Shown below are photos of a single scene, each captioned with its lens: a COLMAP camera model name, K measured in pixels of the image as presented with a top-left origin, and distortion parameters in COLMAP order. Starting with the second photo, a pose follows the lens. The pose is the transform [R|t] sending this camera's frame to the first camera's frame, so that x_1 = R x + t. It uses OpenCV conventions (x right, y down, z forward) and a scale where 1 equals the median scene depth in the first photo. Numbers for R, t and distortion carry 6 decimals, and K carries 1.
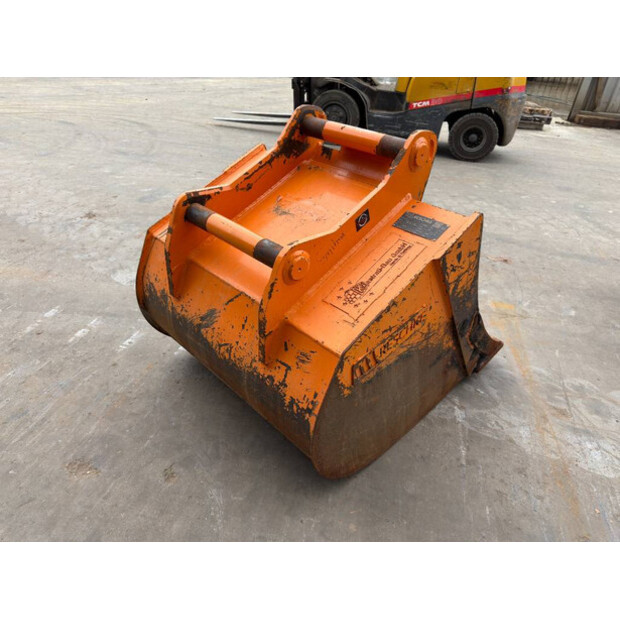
lens RADIAL K [[439.0, 0, 310.0], [0, 439.0, 310.0], [0, 0, 1]] dist [0.077126, -0.112943]
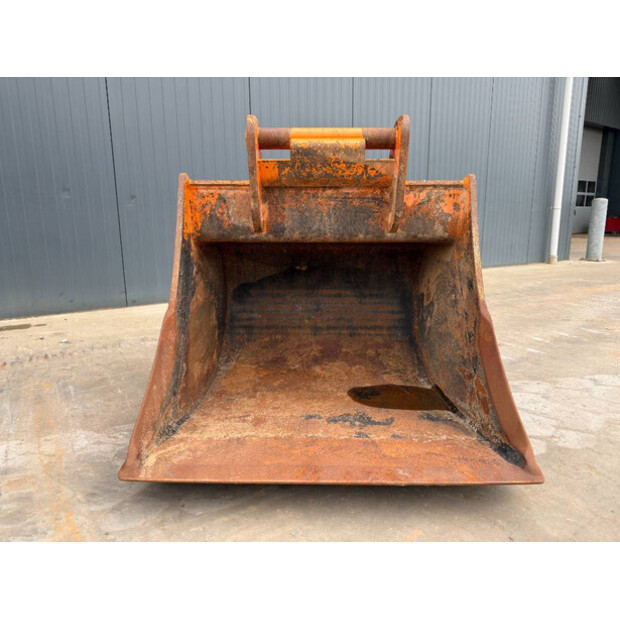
lens RADIAL K [[436.6, 0, 313.6], [0, 436.6, 315.0], [0, 0, 1]] dist [0.077809, -0.105654]
pose [[-0.704338, 0.083004, -0.704996, 0.919104], [-0.420566, 0.751281, 0.508627, -0.624787], [0.571868, 0.654742, -0.494246, 1.863832]]
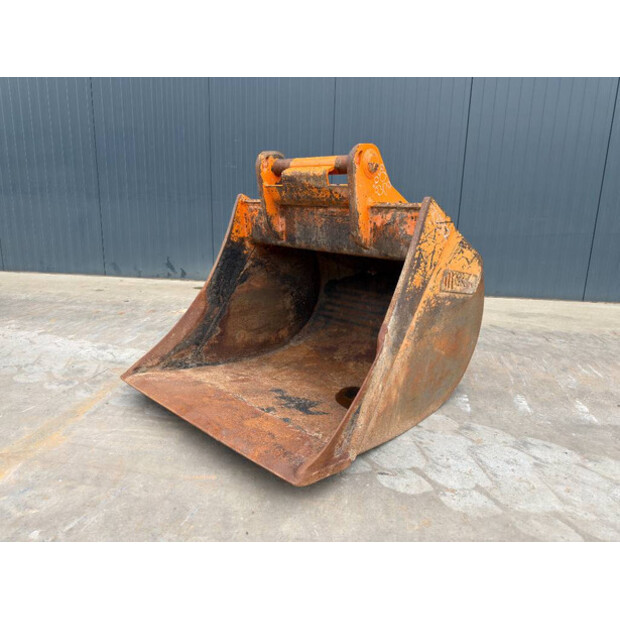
lens RADIAL K [[439.0, 0, 310.0], [0, 439.0, 310.0], [0, 0, 1]] dist [0.077126, -0.112943]
pose [[-0.994064, -0.084095, -0.069034, 0.190669], [-0.108095, 0.691211, 0.714522, -1.032024], [-0.012370, 0.717743, -0.696198, 2.253249]]
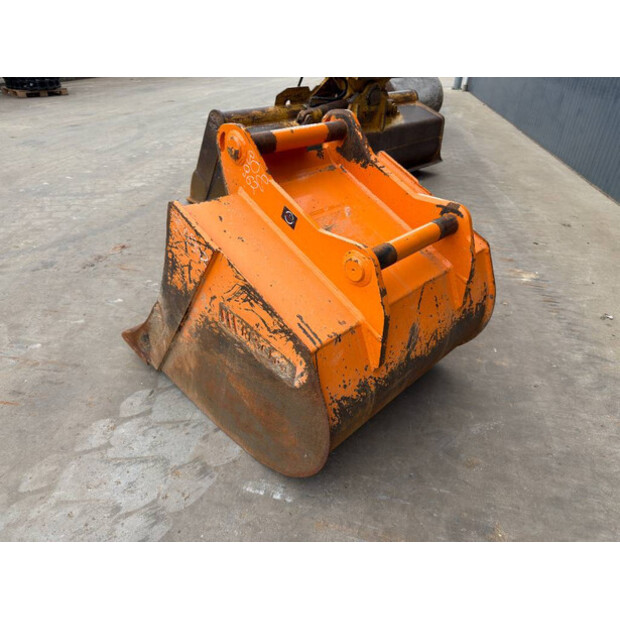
lens RADIAL K [[439.0, 0, 310.0], [0, 439.0, 310.0], [0, 0, 1]] dist [0.077126, -0.112943]
pose [[-0.007340, -0.583019, 0.812425, -1.016952], [0.523226, 0.690116, 0.499974, -0.650873], [-0.852162, 0.428752, 0.299985, 0.901108]]
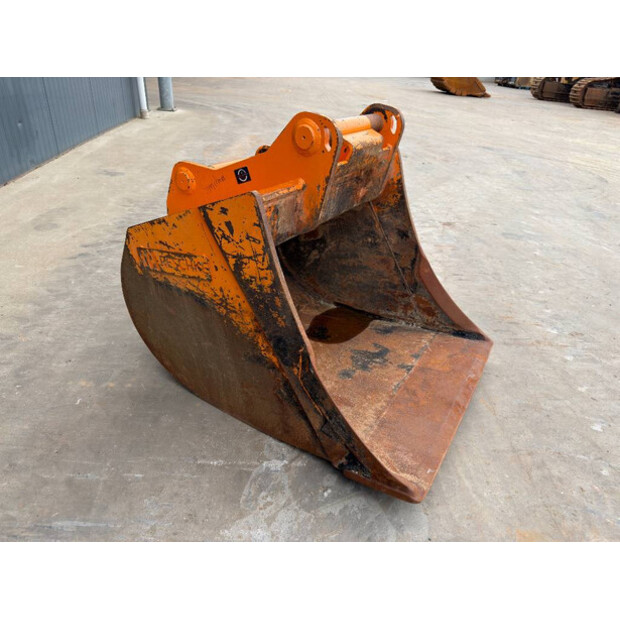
lens RADIAL K [[427.4, 0, 310.0], [0, 427.4, 310.0], [0, 0, 1]] dist [0.070399, -0.096726]
pose [[0.239945, 0.458092, -0.855908, 1.165711], [-0.572652, 0.778723, 0.256244, -0.294755], [0.783898, 0.428652, 0.449178, 0.737292]]
